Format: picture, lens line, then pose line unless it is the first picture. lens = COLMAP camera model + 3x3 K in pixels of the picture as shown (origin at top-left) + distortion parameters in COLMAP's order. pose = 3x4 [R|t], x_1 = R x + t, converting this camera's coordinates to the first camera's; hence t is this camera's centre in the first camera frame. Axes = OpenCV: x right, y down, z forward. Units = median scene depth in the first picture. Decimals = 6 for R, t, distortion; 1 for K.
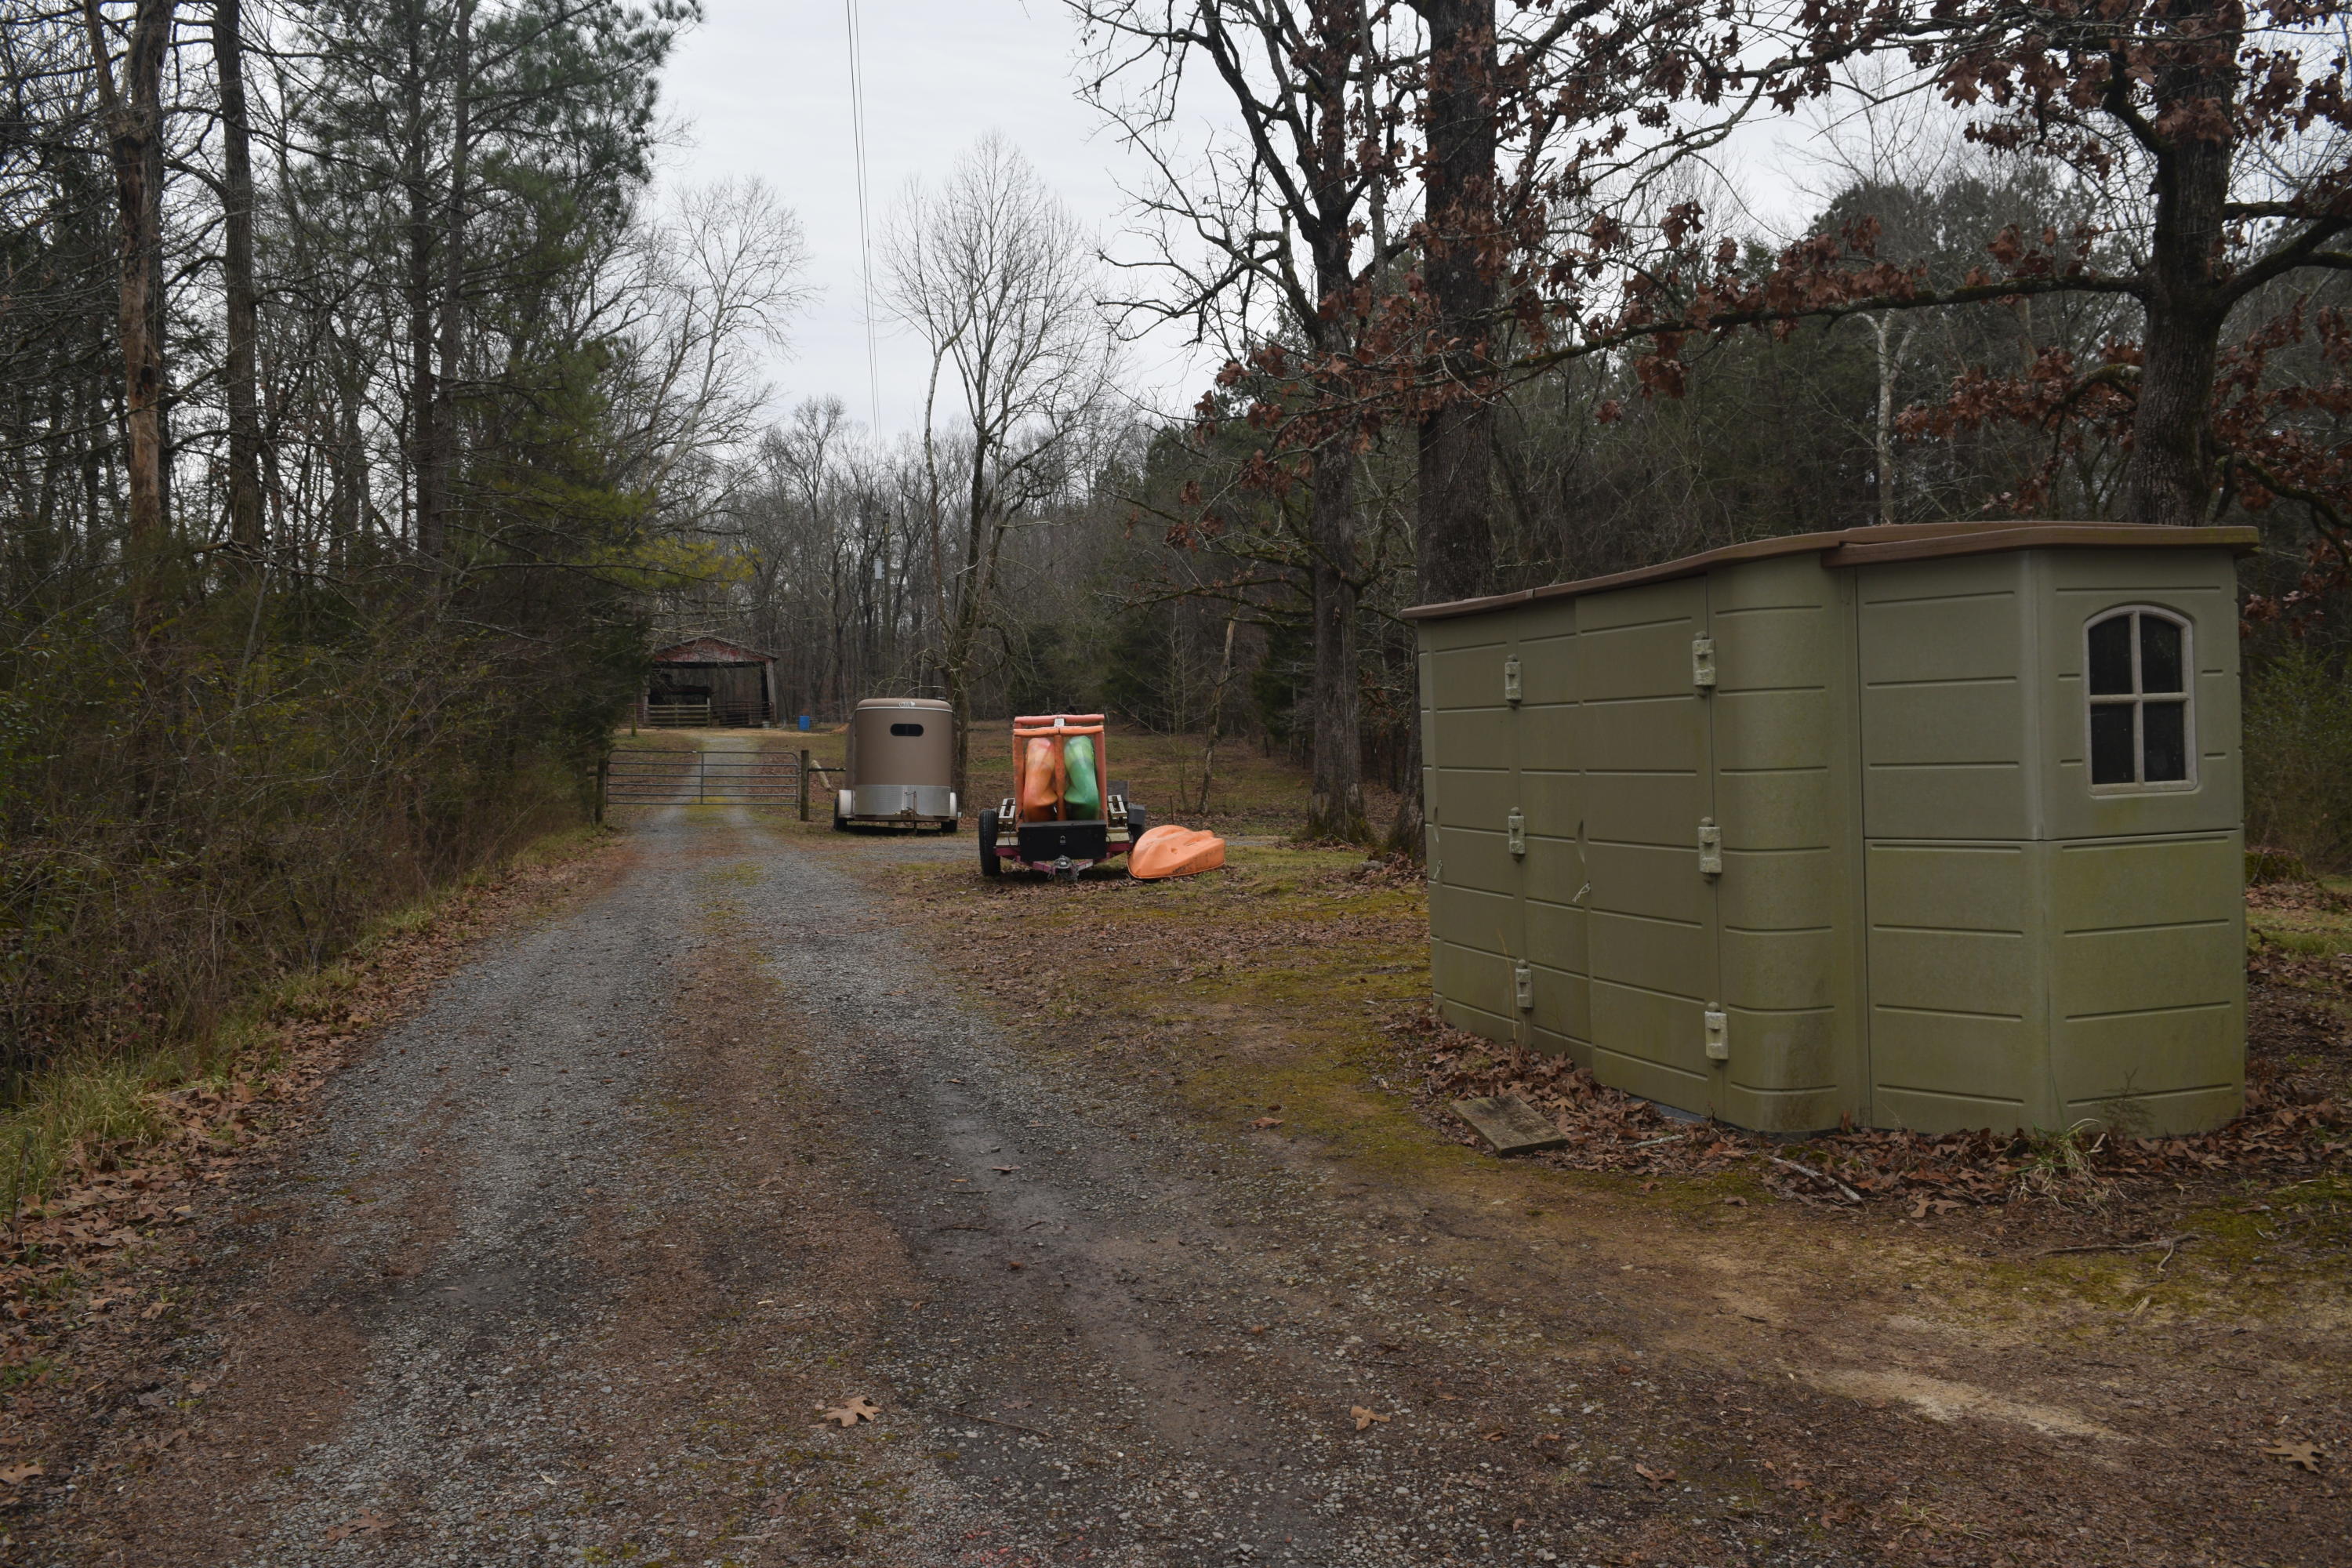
lens RADIAL K [[1822.3, 0, 1181.2], [0, 1822.3, 781.0], [0, 0, 1]] dist [-0.022368, 0.014865]
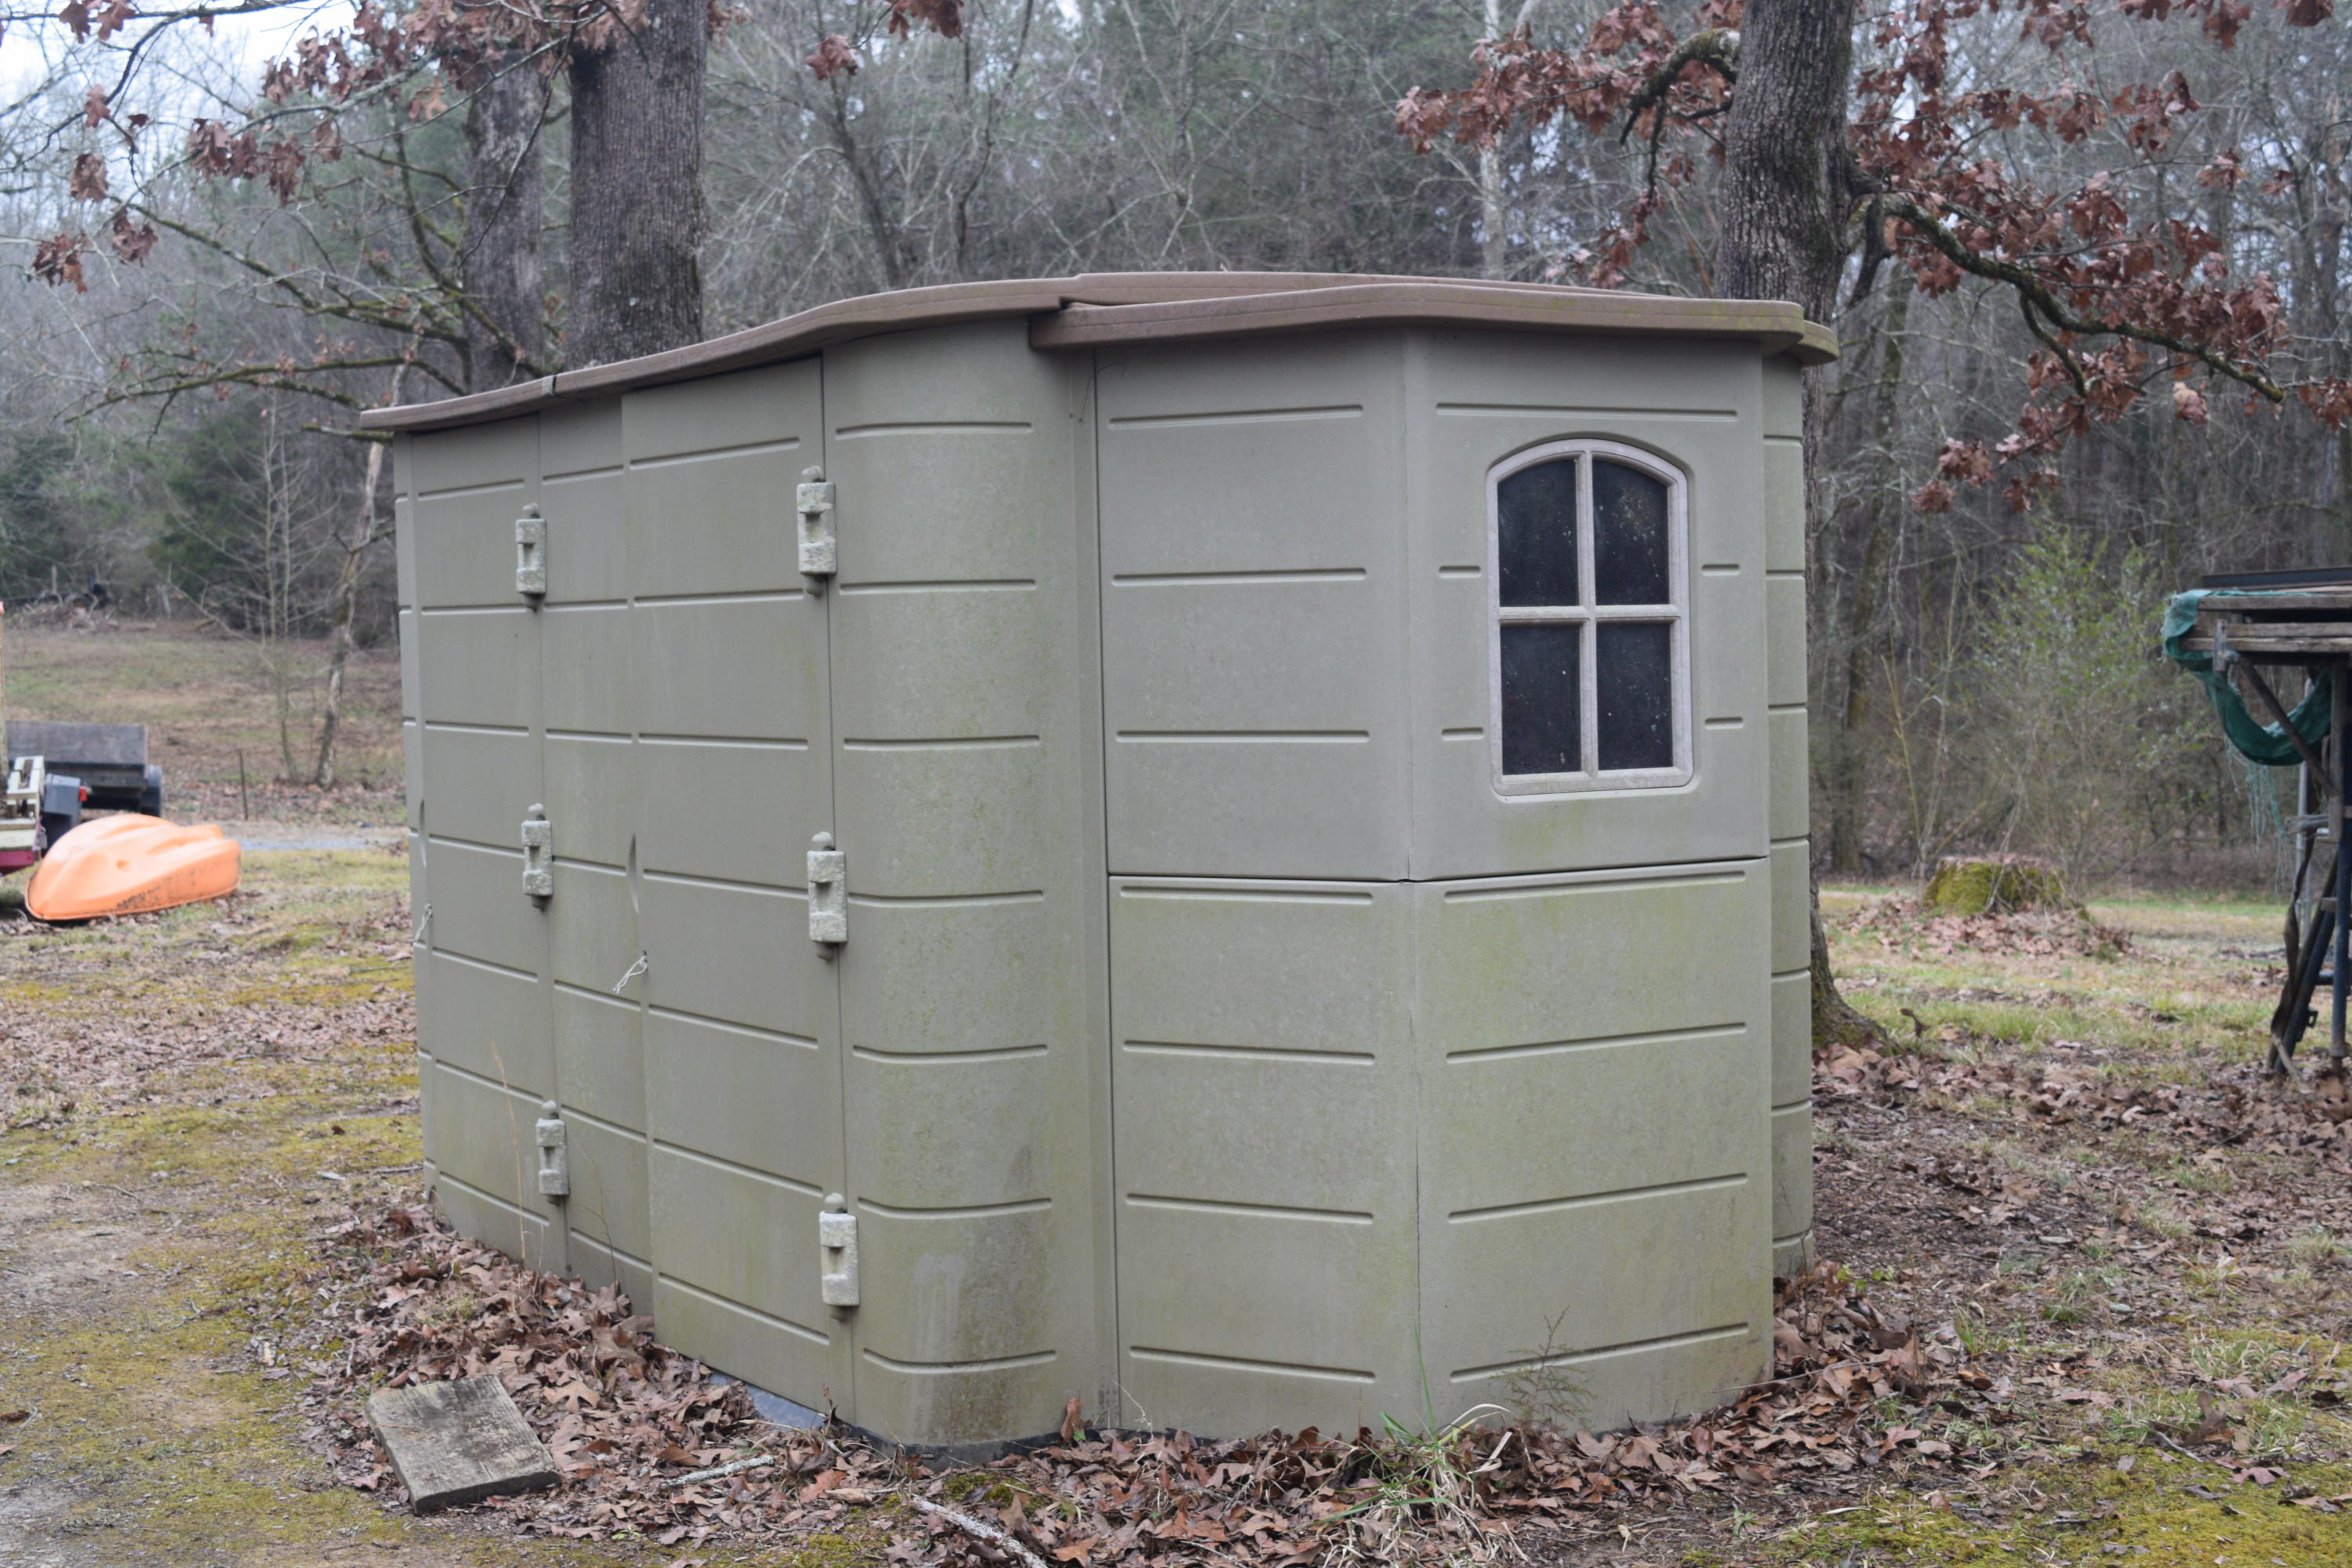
lens RADIAL K [[3188.8, 0, 1172.7], [0, 3188.8, 784.5], [0, 0, 1]] dist [-0.028807, 0.000000]
pose [[0.965095, 0.004137, 0.261866, 0.153916], [-0.008822, 0.999821, 0.016718, -0.009455], [-0.261750, -0.018444, 0.964959, 0.116751]]
